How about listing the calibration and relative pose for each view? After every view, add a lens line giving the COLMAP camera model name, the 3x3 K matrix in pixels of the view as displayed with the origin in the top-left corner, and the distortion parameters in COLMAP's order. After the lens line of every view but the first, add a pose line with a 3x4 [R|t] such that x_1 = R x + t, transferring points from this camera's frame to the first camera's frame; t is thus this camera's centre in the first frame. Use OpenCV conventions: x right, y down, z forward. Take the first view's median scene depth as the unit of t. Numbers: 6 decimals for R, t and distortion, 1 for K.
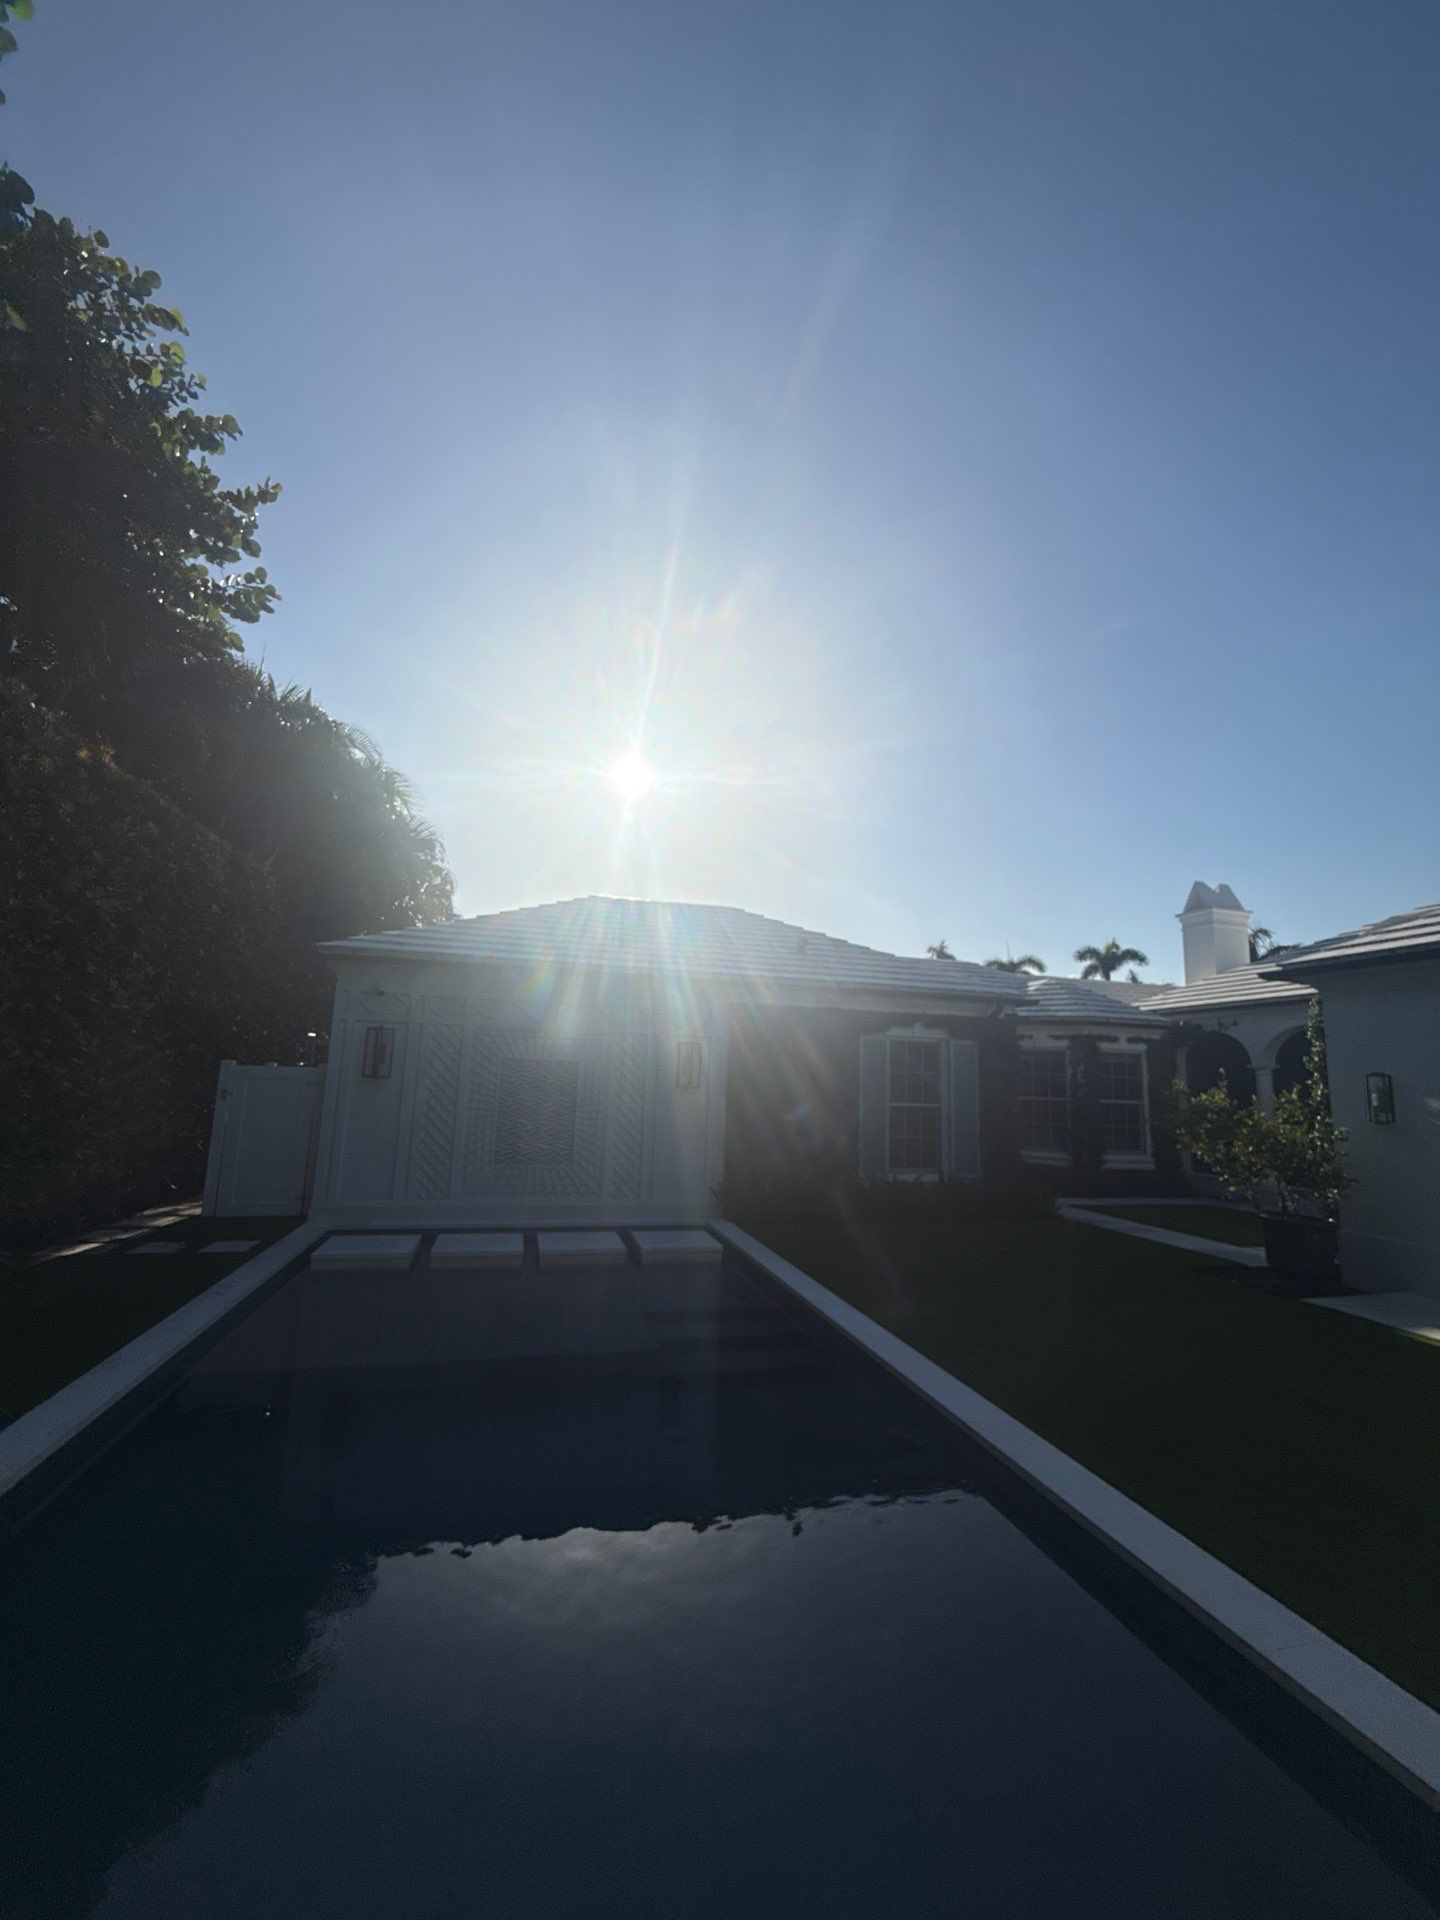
lens RADIAL K [[769.1, 0, 720.0], [0, 769.1, 960.0], [0, 0, 1]] dist [-0.002452, -0.000212]
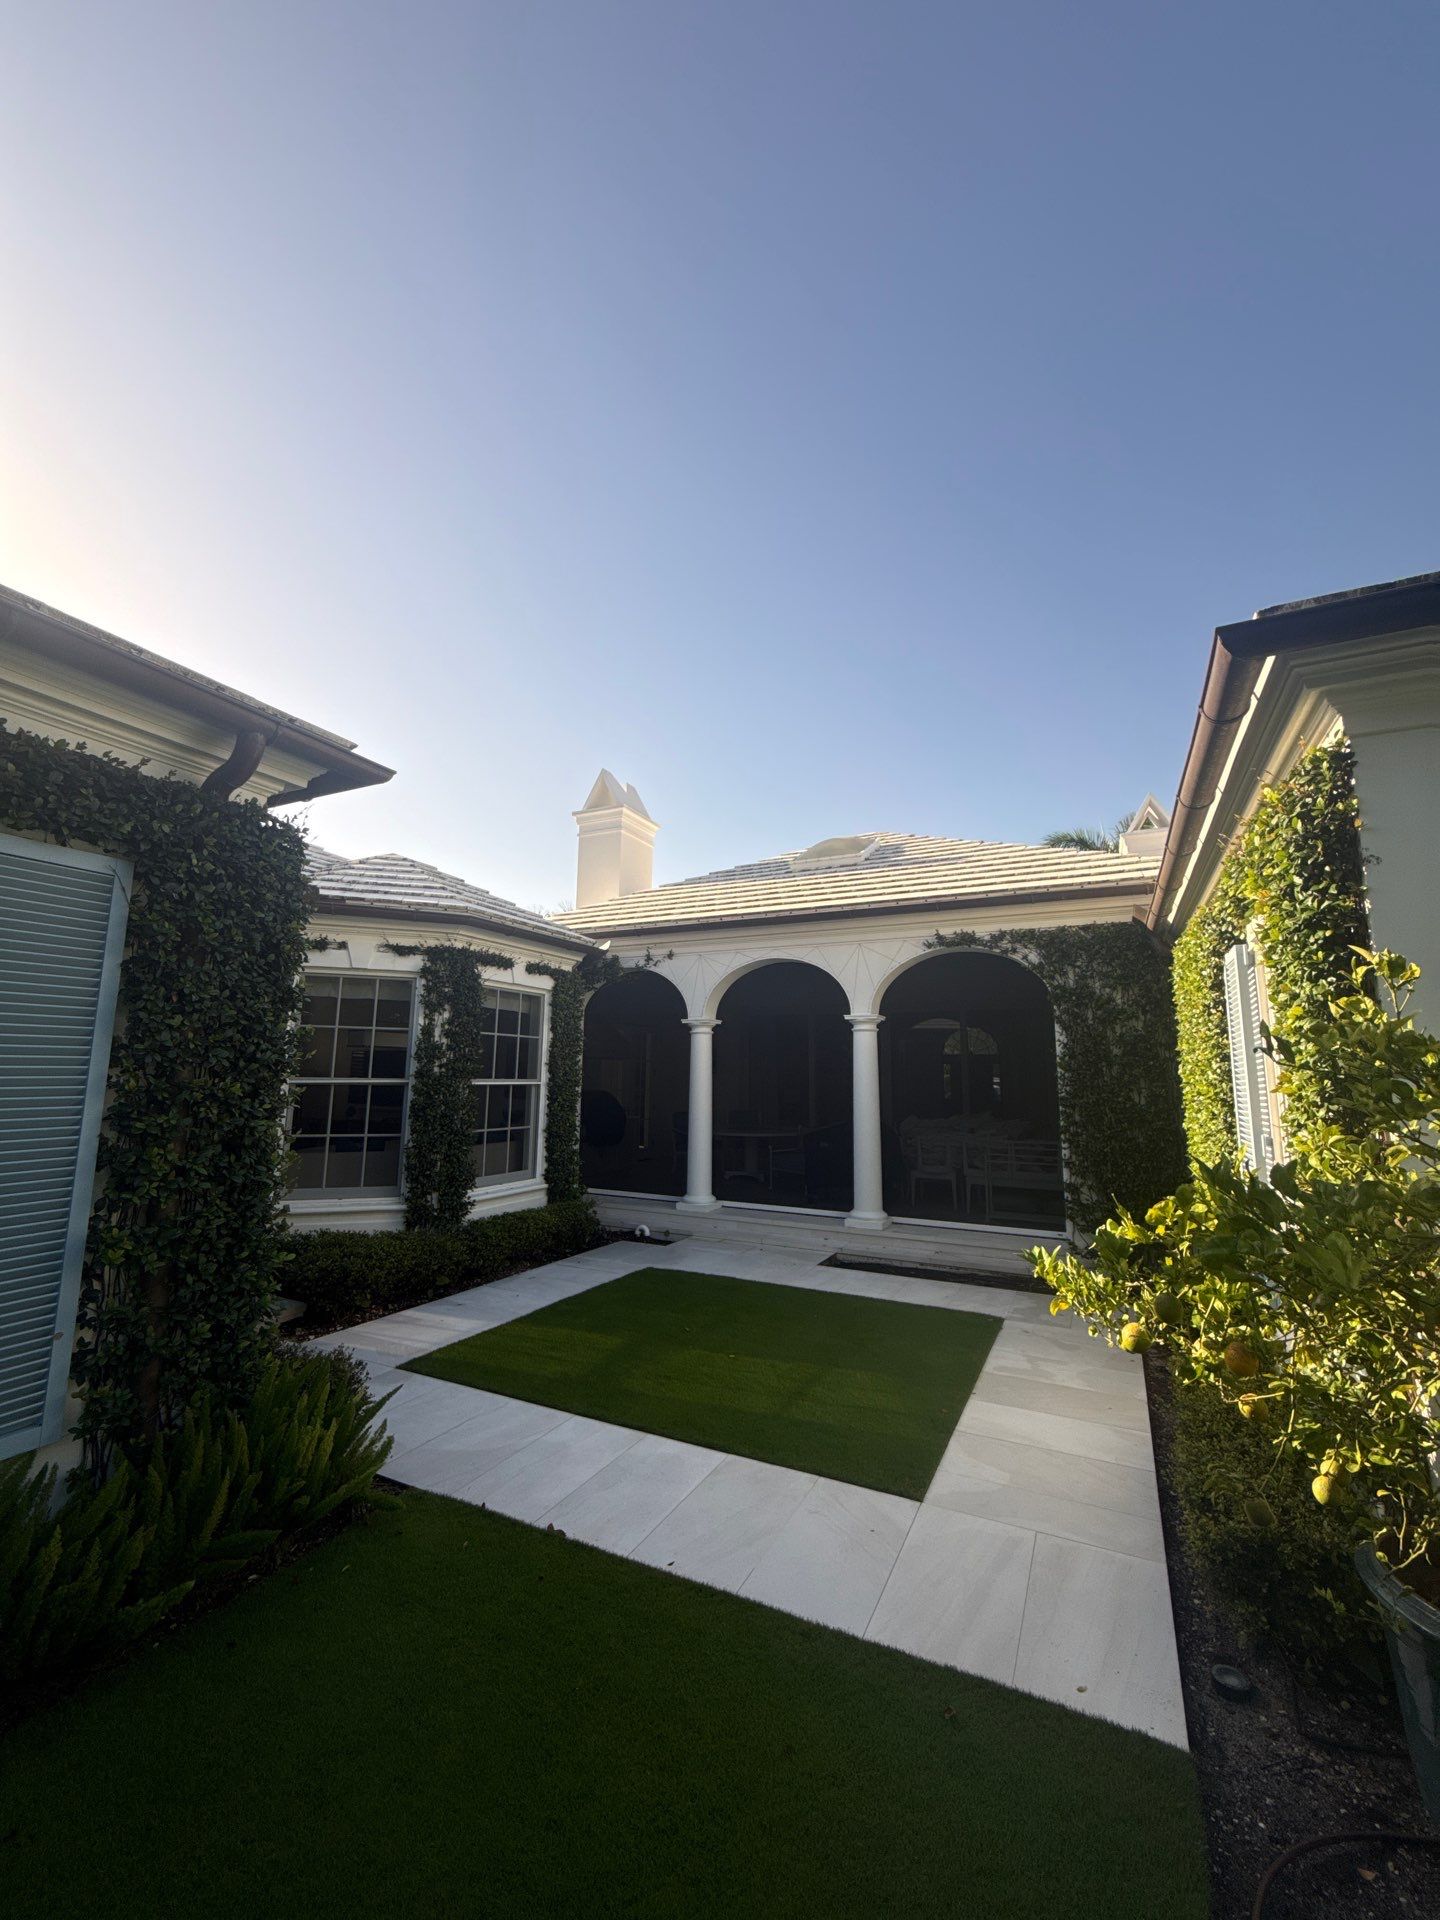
lens RADIAL K [[769.1, 0, 720.0], [0, 769.1, 960.0], [0, 0, 1]] dist [-0.002452, -0.000212]
pose [[0.662772, 0.084599, 0.744027, 0.221126], [-0.104822, 0.994296, -0.019681, 0.096291], [-0.741448, -0.064947, 0.667859, 0.546294]]
